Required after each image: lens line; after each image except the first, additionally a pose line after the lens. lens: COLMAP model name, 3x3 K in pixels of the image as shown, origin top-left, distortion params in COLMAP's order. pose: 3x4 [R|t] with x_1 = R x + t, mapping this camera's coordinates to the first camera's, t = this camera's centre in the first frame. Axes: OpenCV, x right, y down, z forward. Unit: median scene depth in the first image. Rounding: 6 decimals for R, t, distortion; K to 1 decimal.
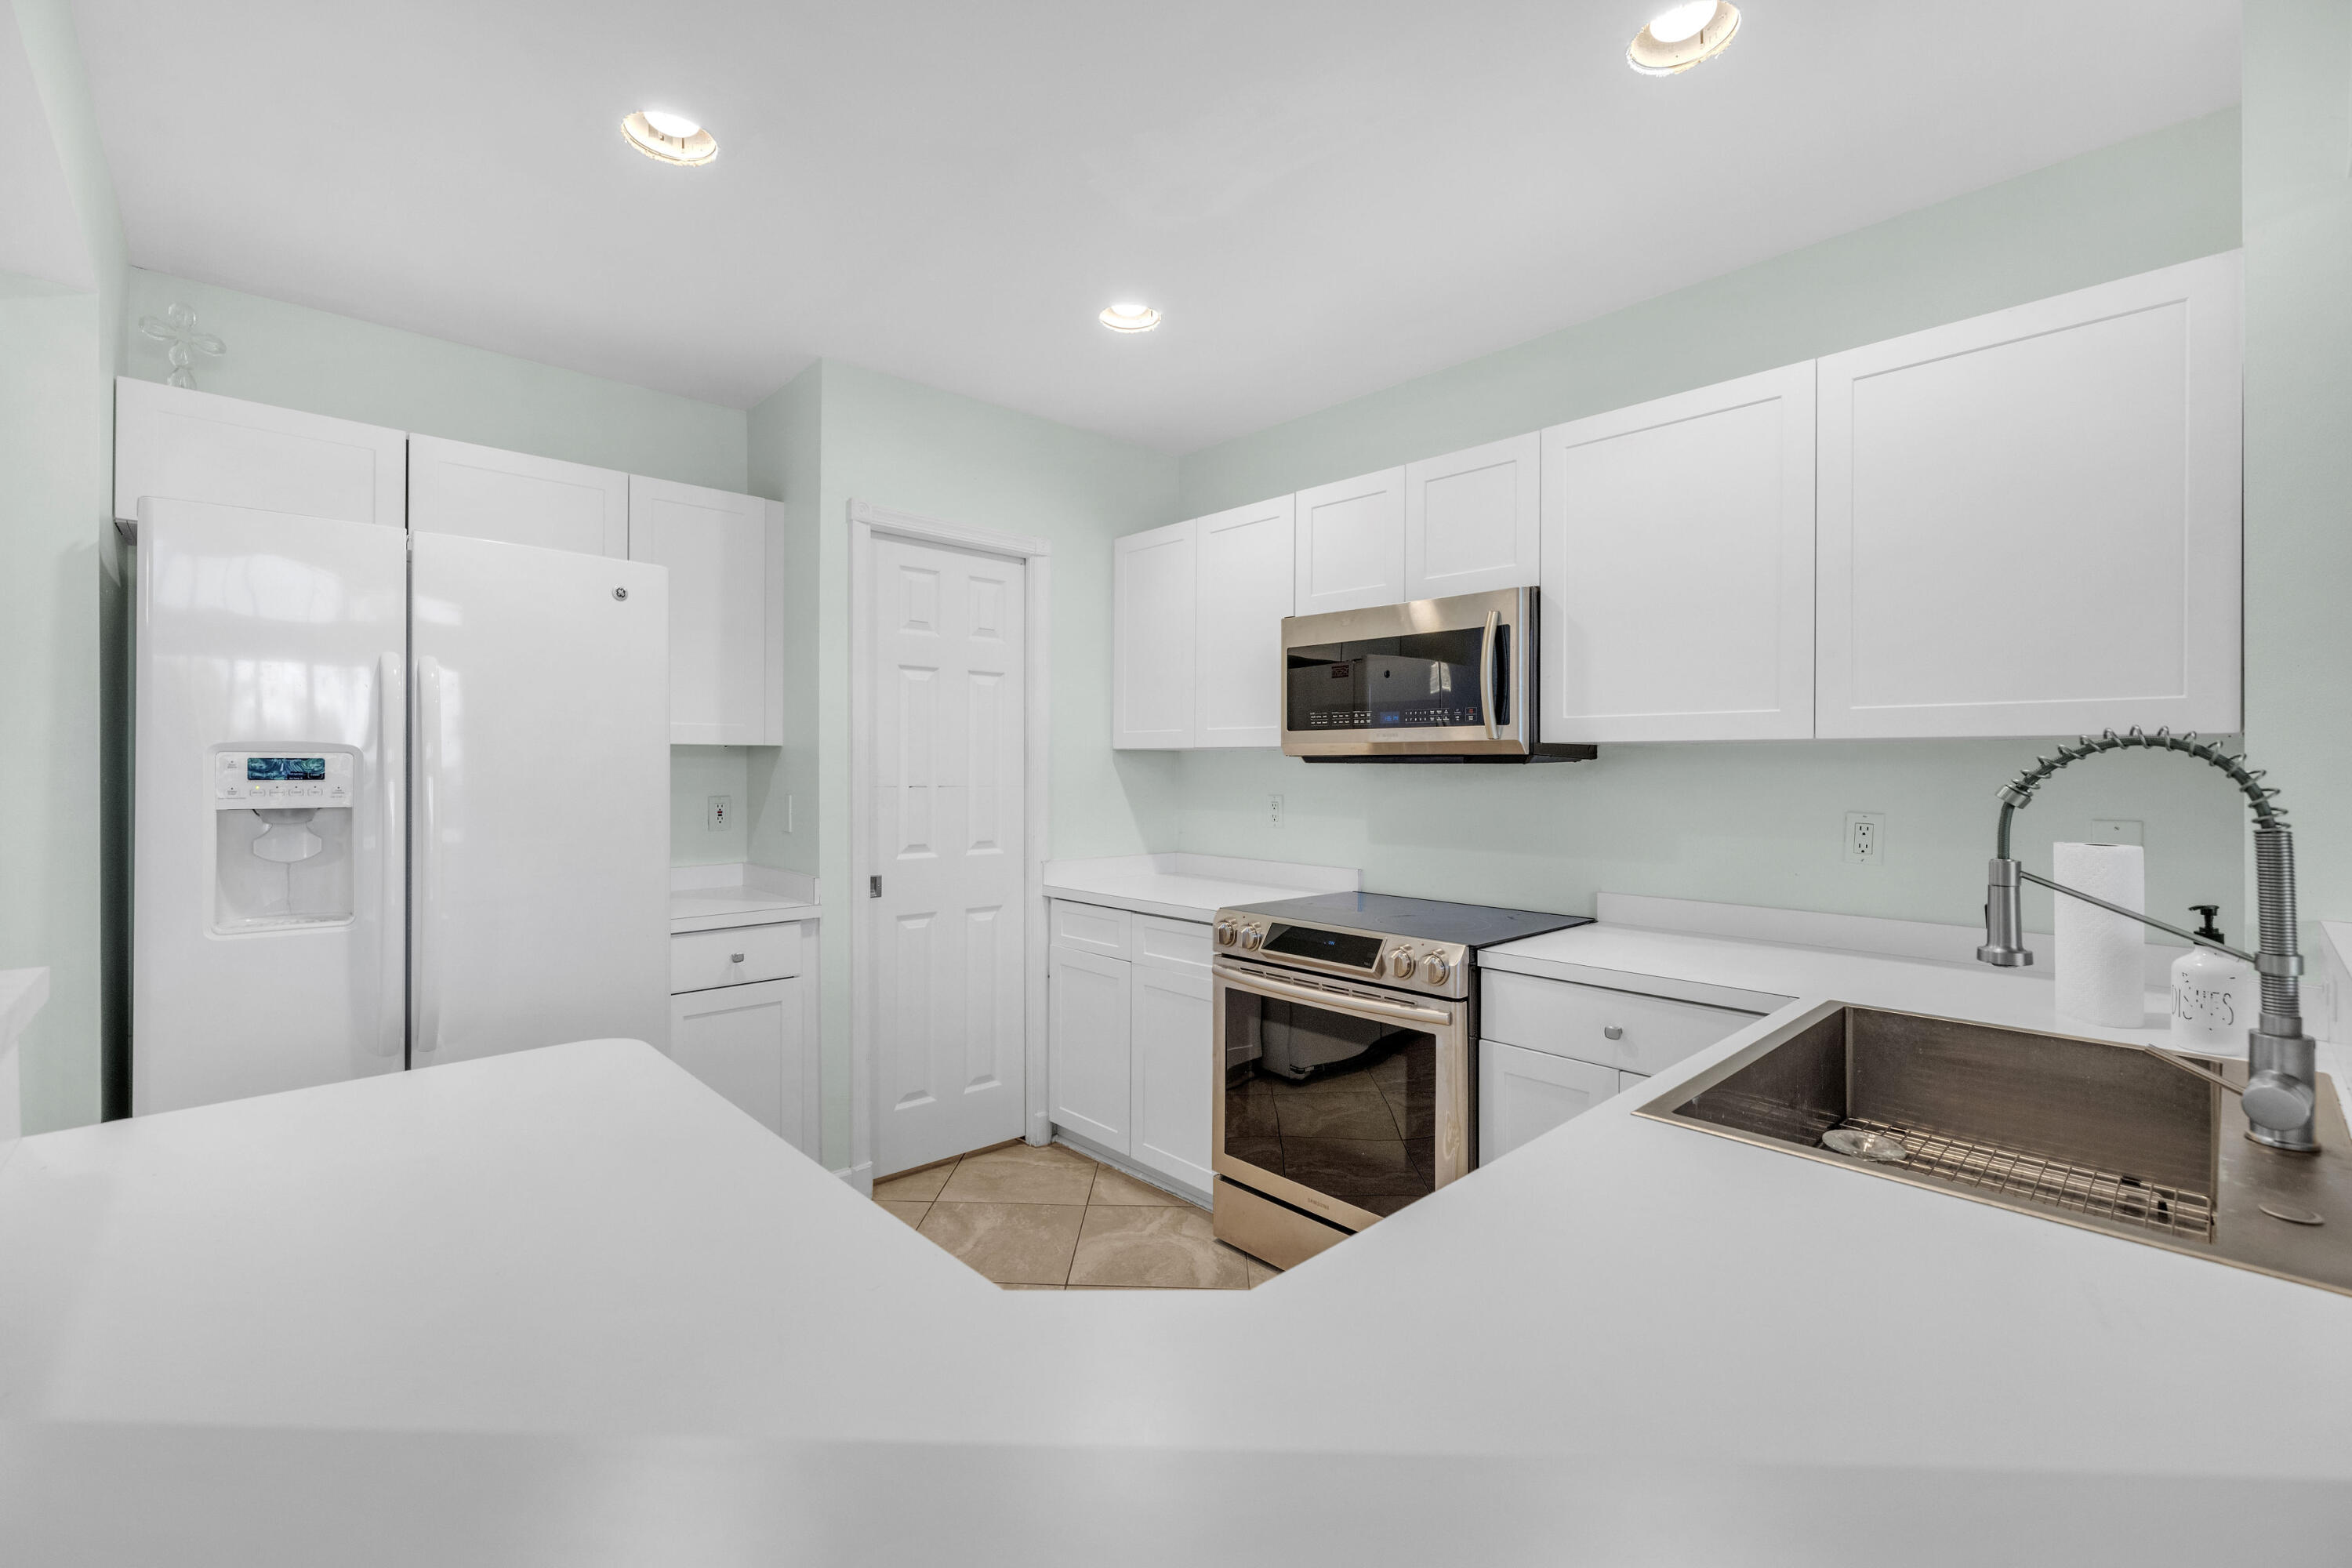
lens RADIAL K [[989.4, 0, 1162.0], [0, 989.4, 771.5], [0, 0, 1]] dist [-0.000205, 0.000542]
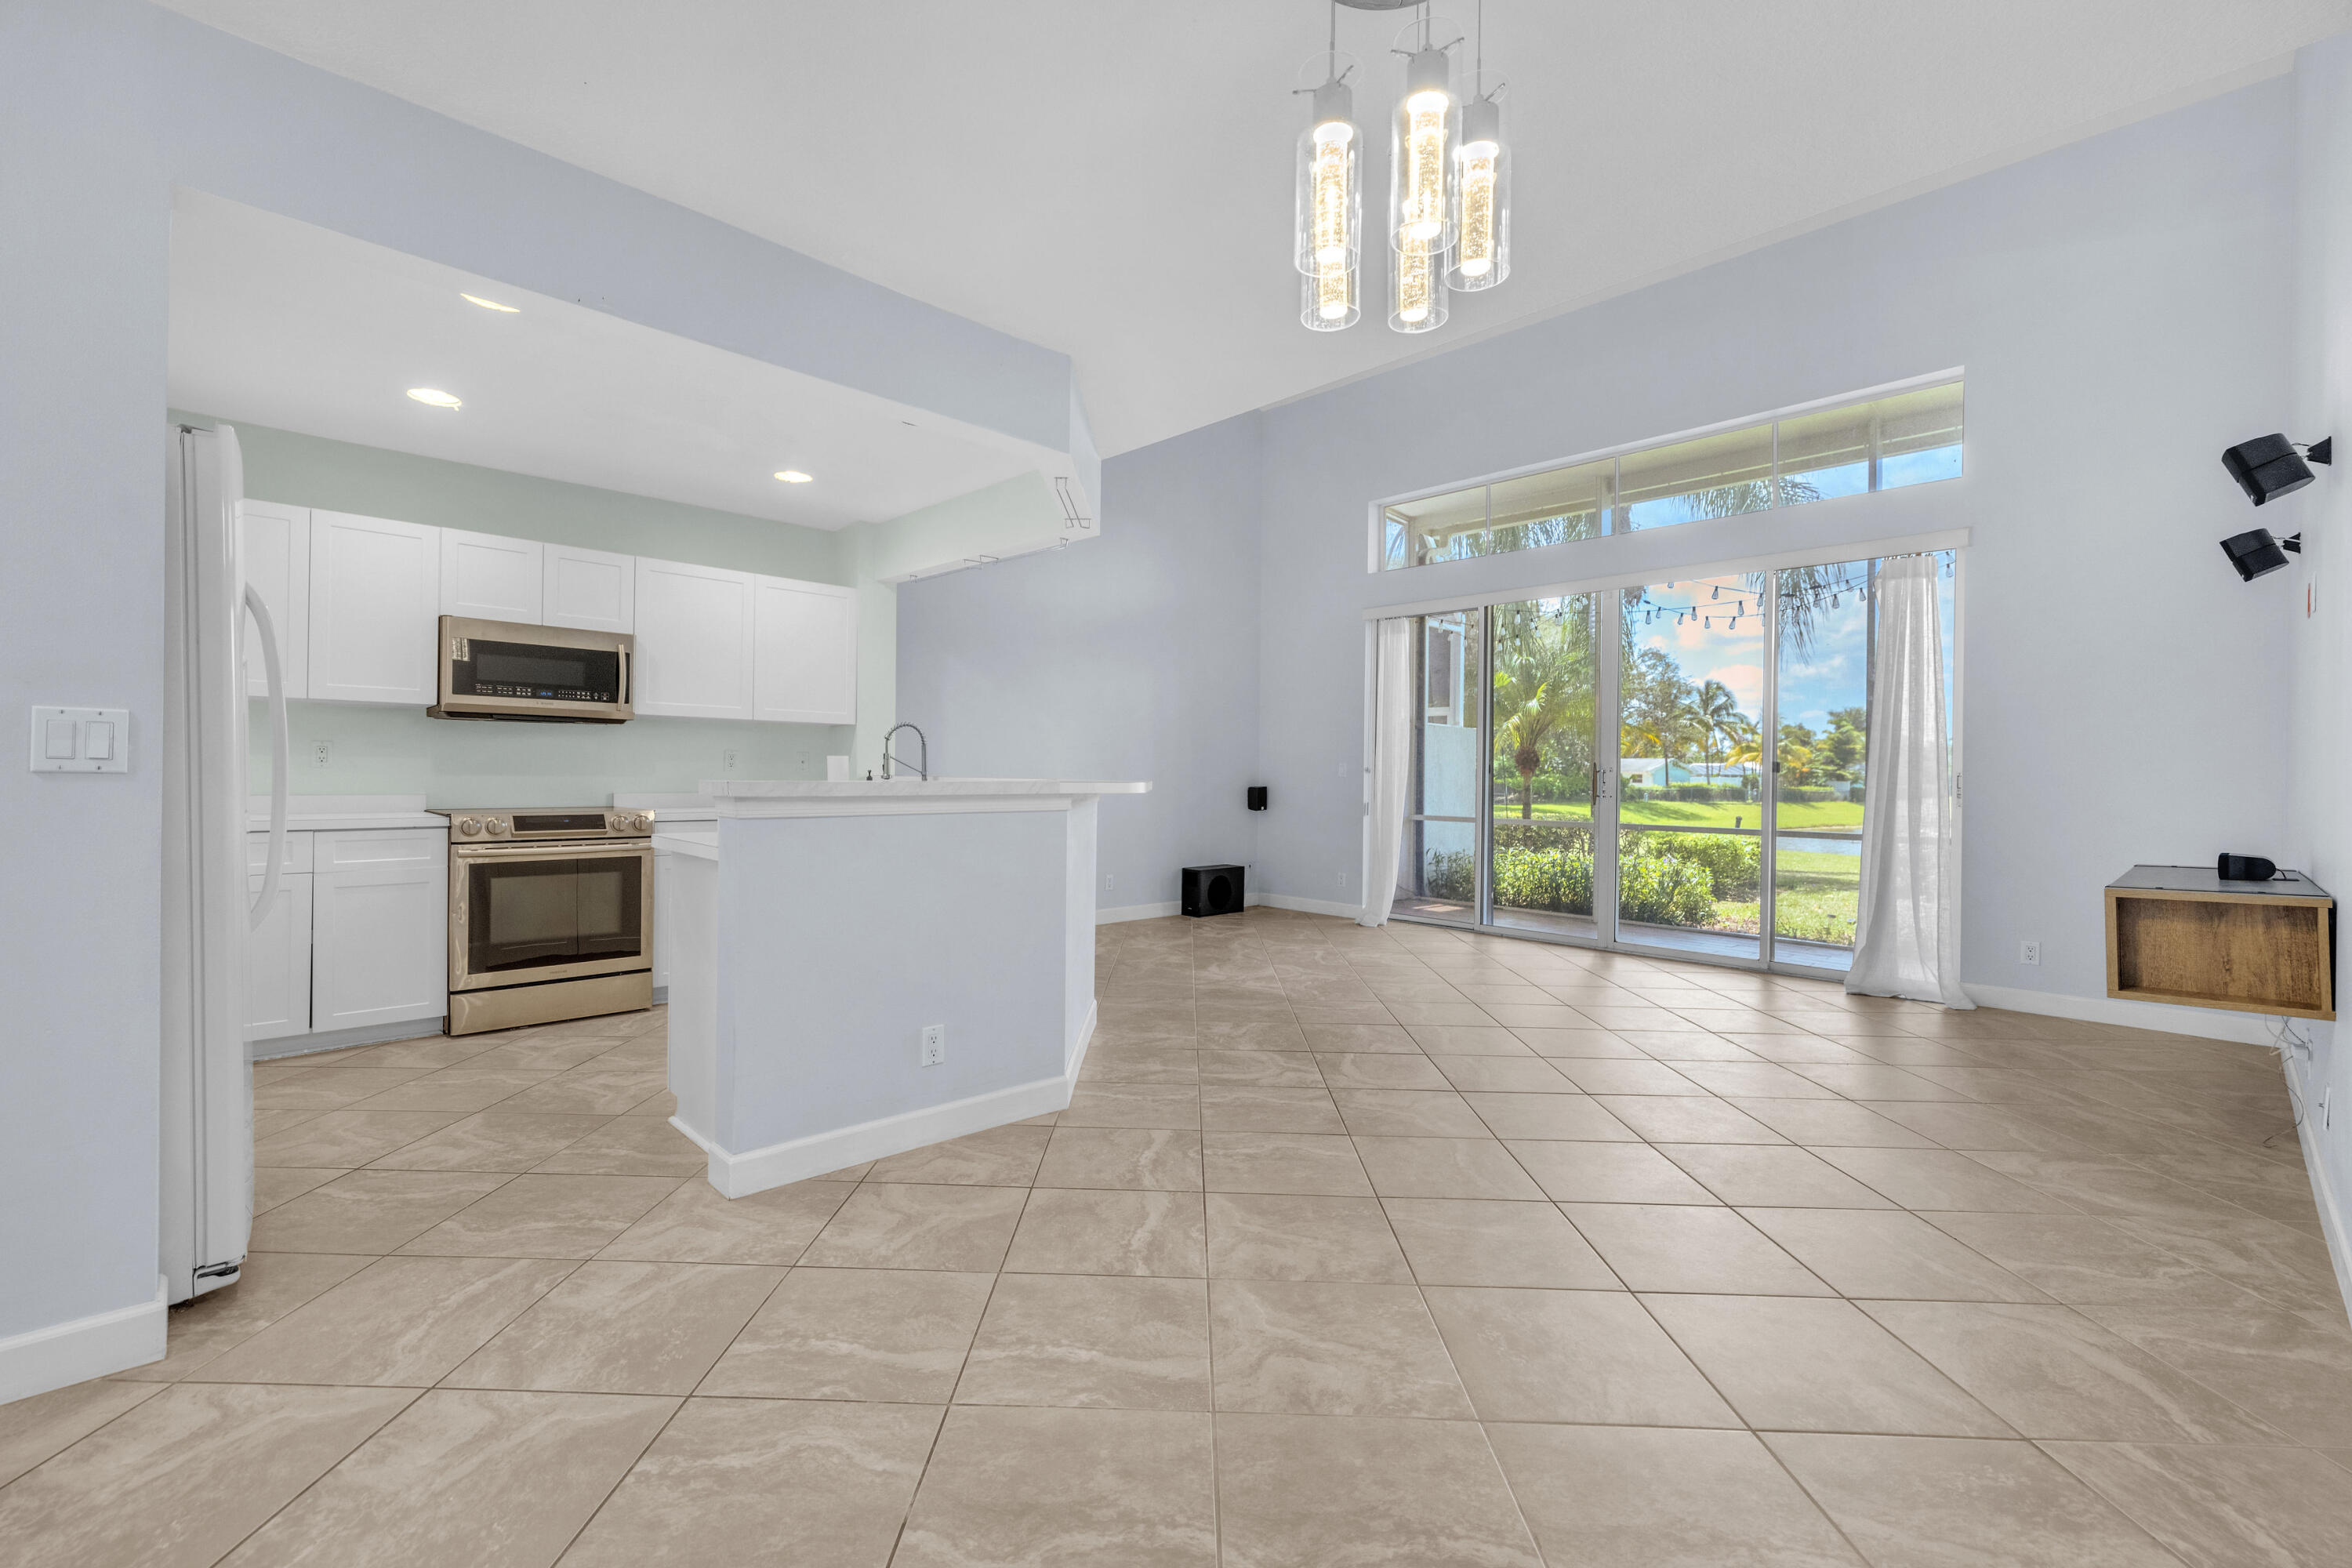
lens RADIAL K [[989.4, 0, 1162.0], [0, 989.4, 771.5], [0, 0, 1]] dist [-0.000205, 0.000542]
pose [[-0.020780, 0.000474, 0.999784, -1.371148], [-0.005503, 0.999985, -0.000589, 0.069010], [-0.999769, -0.005514, -0.020778, -0.017934]]
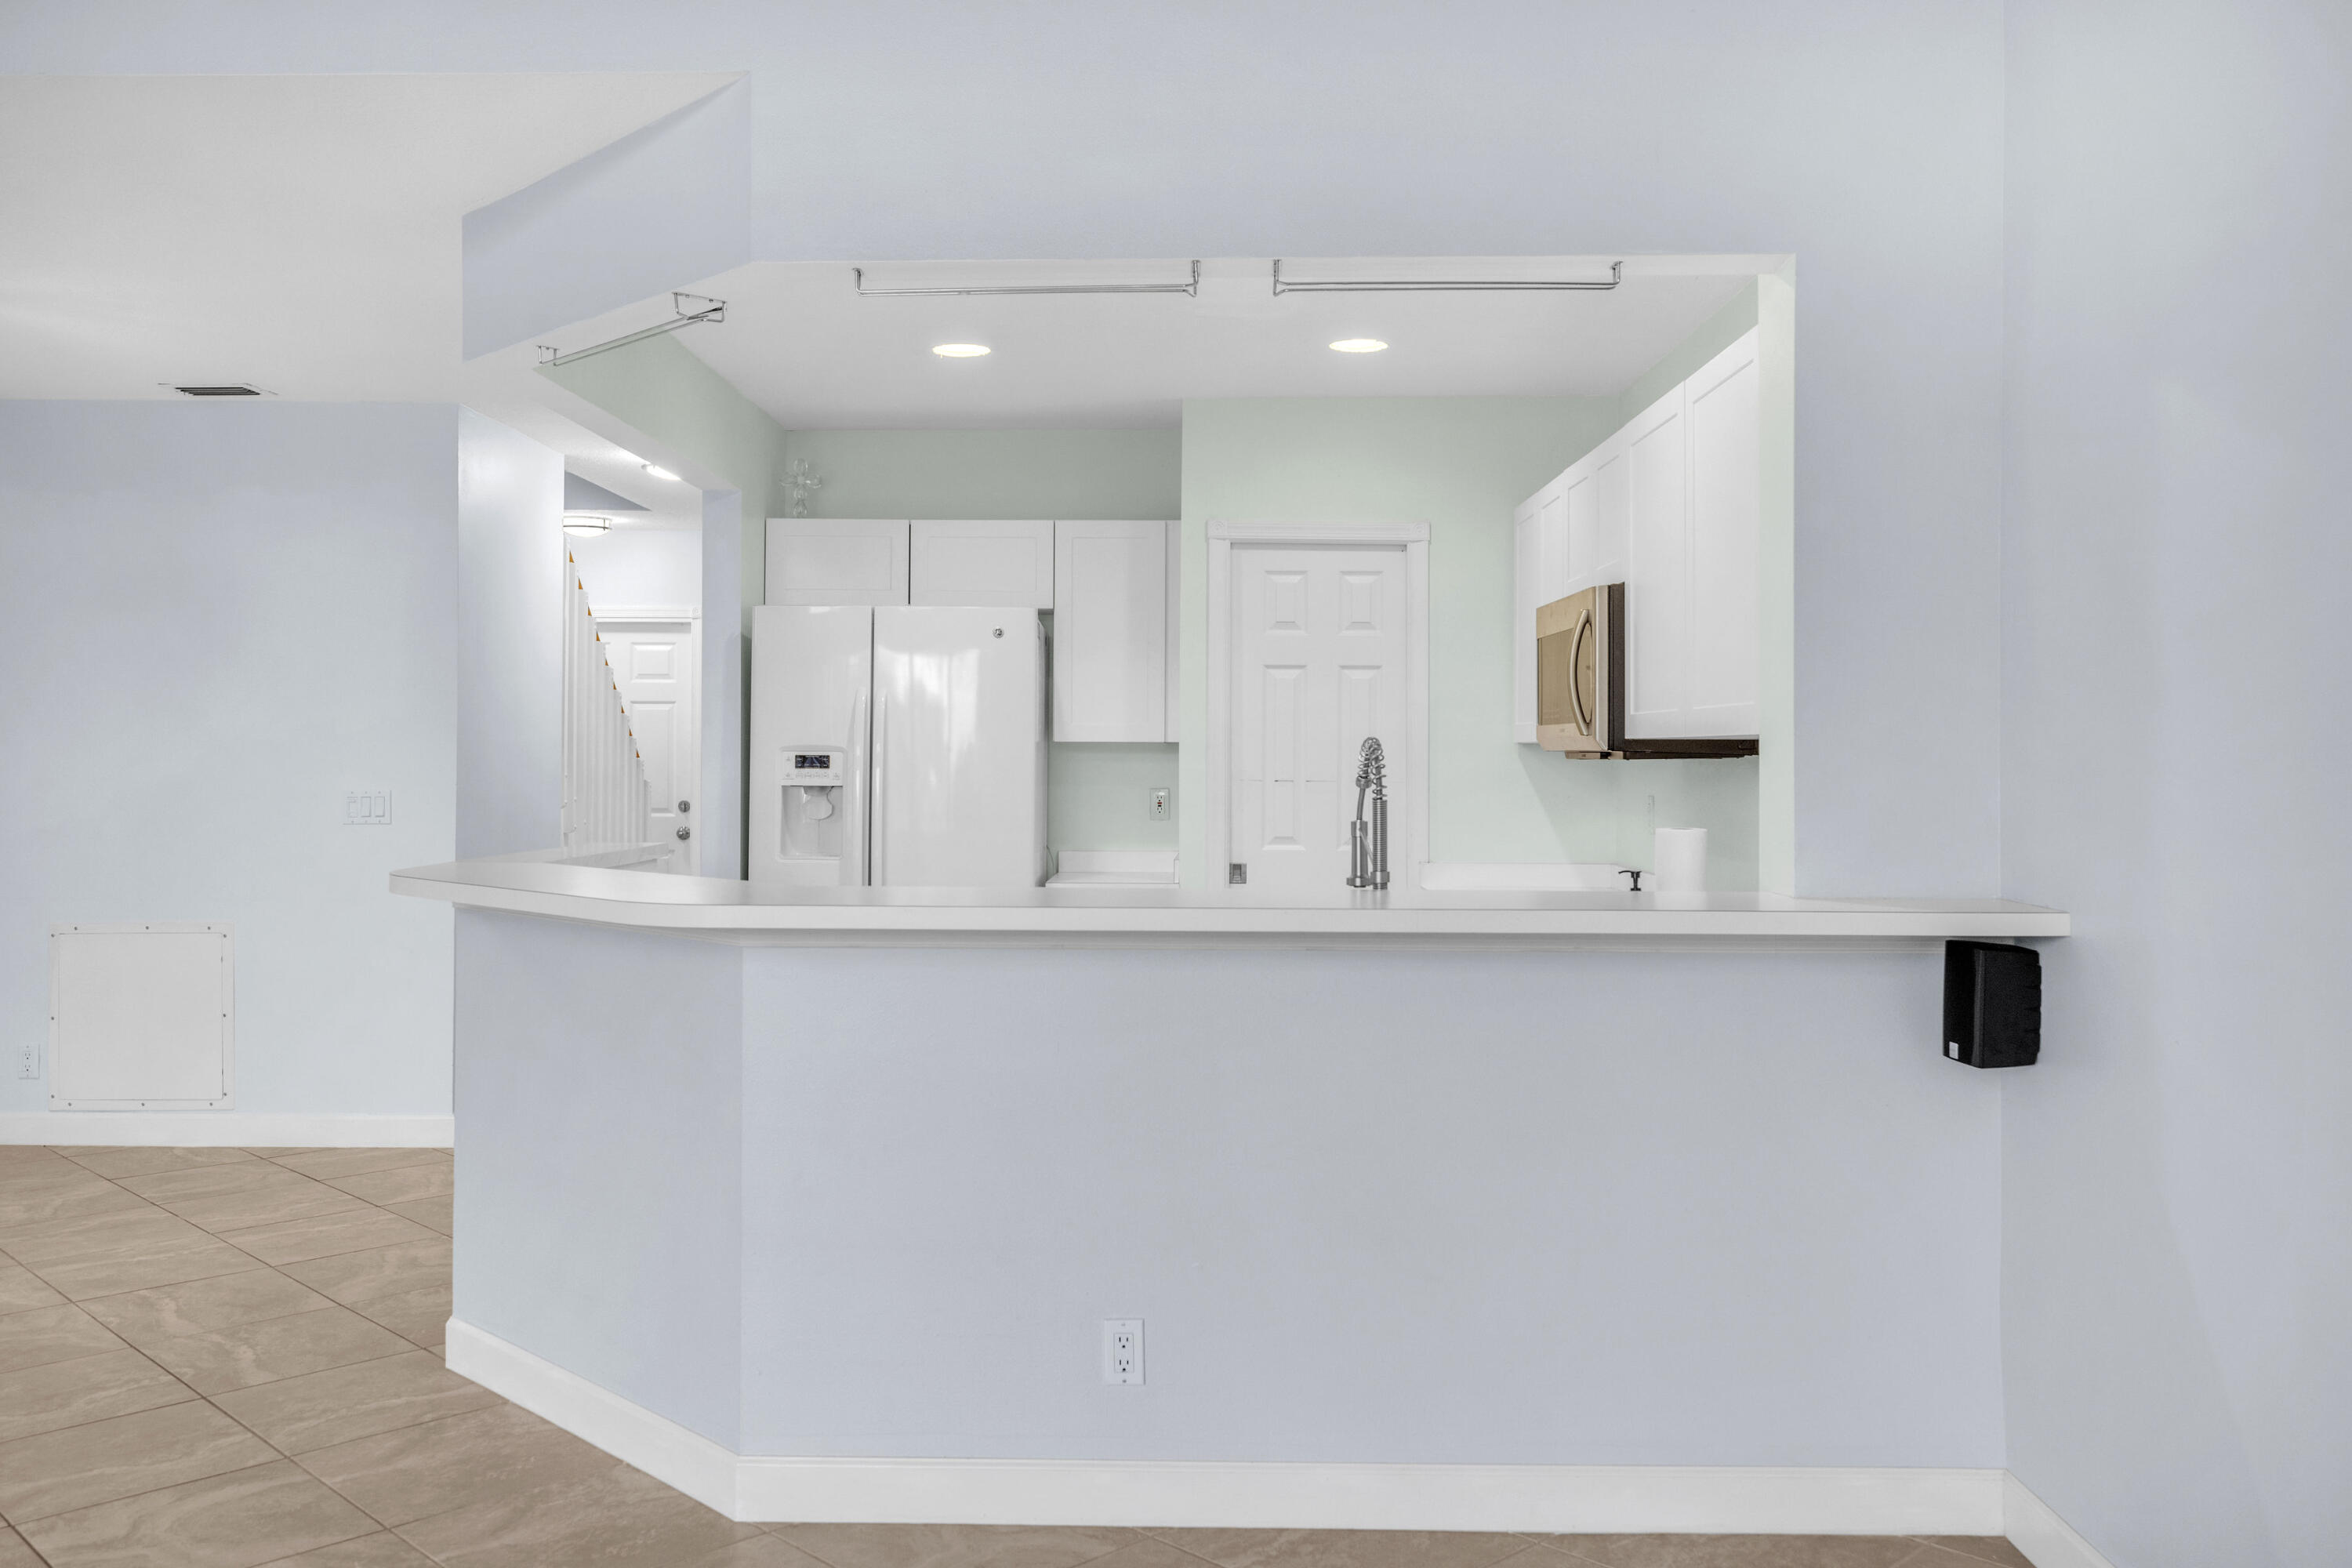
lens RADIAL K [[1969.8, 0, 1172.4], [0, 1969.8, 764.4], [0, 0, 1]] dist [0.001482, -0.001845]
pose [[0.724243, 0.003527, -0.689535, 1.205988], [-0.006605, 0.999977, -0.001822, 0.002693], [0.689513, 0.005874, 0.724250, -0.638137]]
